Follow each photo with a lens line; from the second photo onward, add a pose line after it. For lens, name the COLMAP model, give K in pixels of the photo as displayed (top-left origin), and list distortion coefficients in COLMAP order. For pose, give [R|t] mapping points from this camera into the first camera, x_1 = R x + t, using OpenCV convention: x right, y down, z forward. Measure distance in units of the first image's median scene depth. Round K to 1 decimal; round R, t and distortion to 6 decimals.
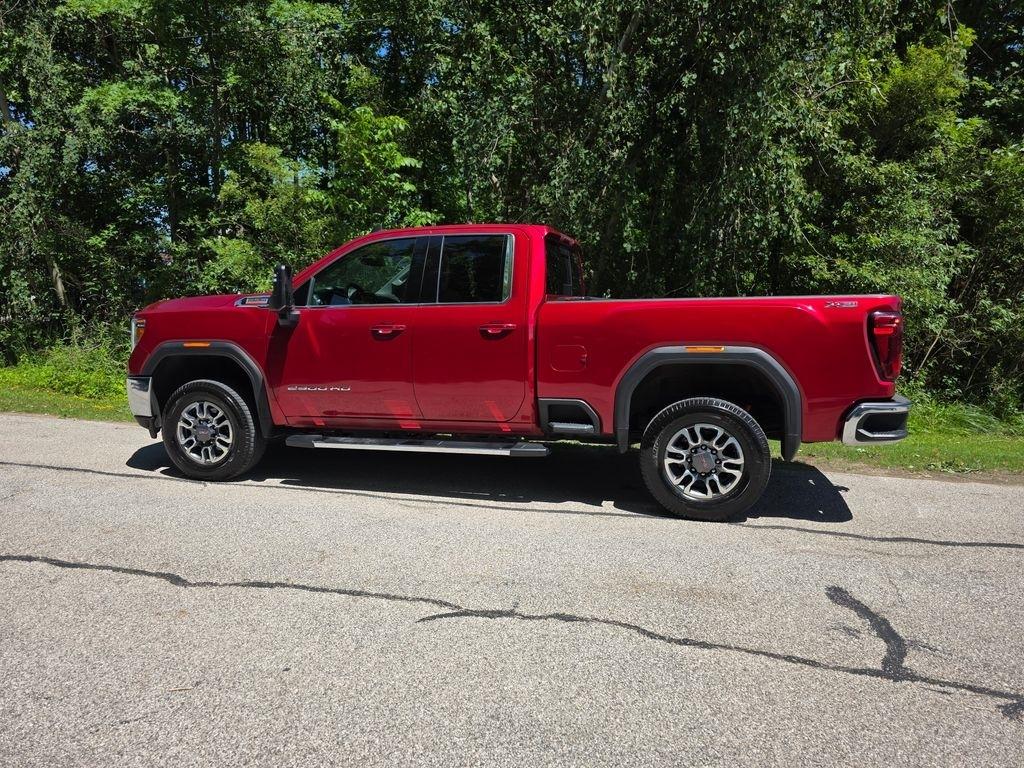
lens RADIAL K [[685.4, 0, 519.7], [0, 685.4, 391.0], [0, 0, 1]] dist [0.054728, -0.046230]
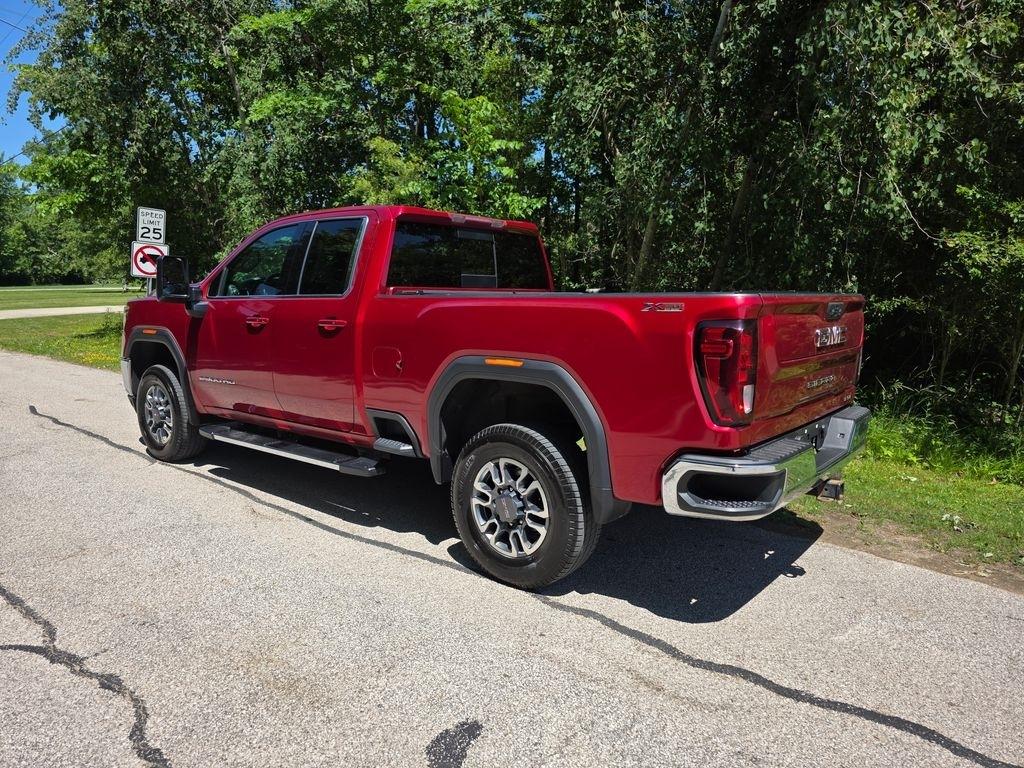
lens RADIAL K [[681.0, 0, 515.2], [0, 681.0, 384.8], [0, 0, 1]] dist [0.061279, -0.048252]
pose [[0.916076, 0.063291, -0.395979, 0.559737], [-0.058376, 0.997995, 0.024463, -0.052498], [0.396733, 0.000705, 0.917934, 0.303677]]
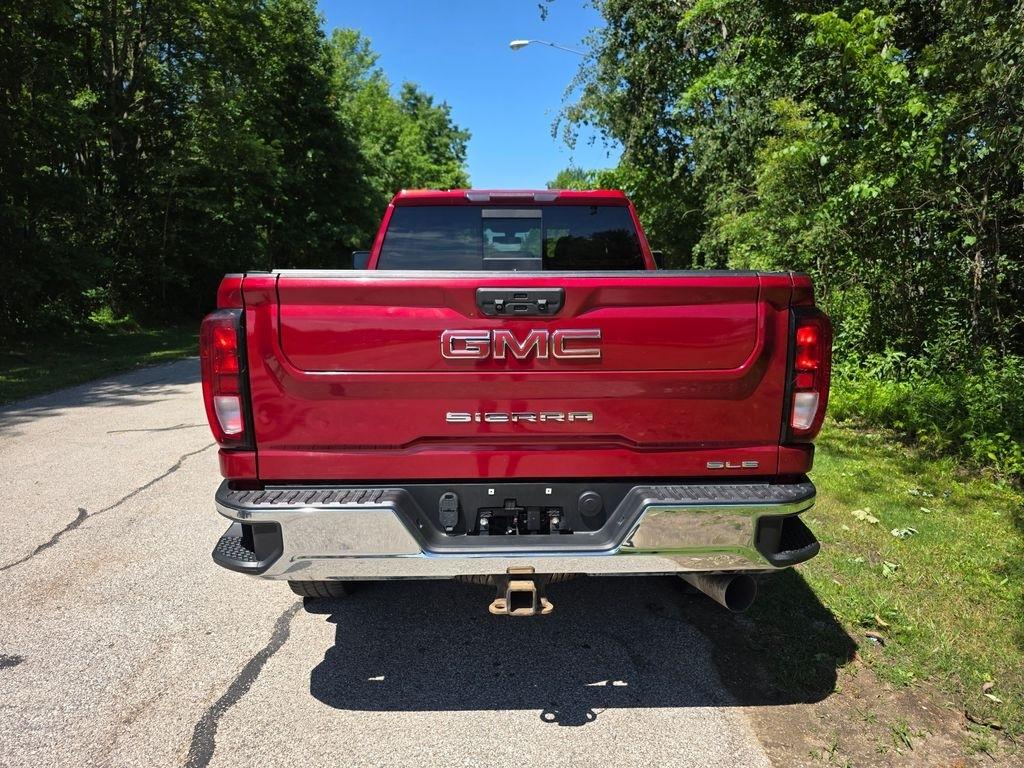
lens RADIAL K [[685.4, 0, 519.7], [0, 685.4, 391.0], [0, 0, 1]] dist [0.054728, -0.046230]
pose [[0.297299, 0.152048, -0.942600, 0.989541], [-0.110953, 0.986052, 0.124062, -0.130019], [0.948316, 0.067701, 0.310022, 0.968920]]
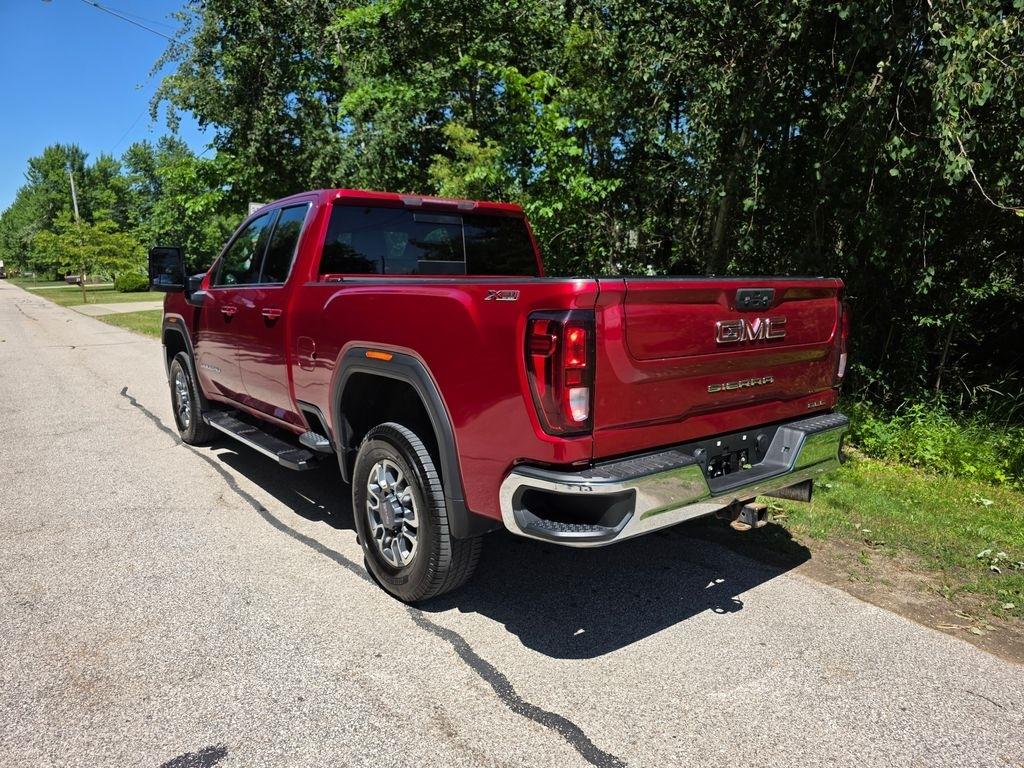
lens RADIAL K [[685.4, 0, 519.7], [0, 685.4, 391.0], [0, 0, 1]] dist [0.054728, -0.046230]
pose [[0.811768, 0.095180, -0.576171, 0.761948], [-0.071984, 0.995413, 0.063018, -0.075586], [0.579526, -0.009681, 0.814896, 0.496662]]
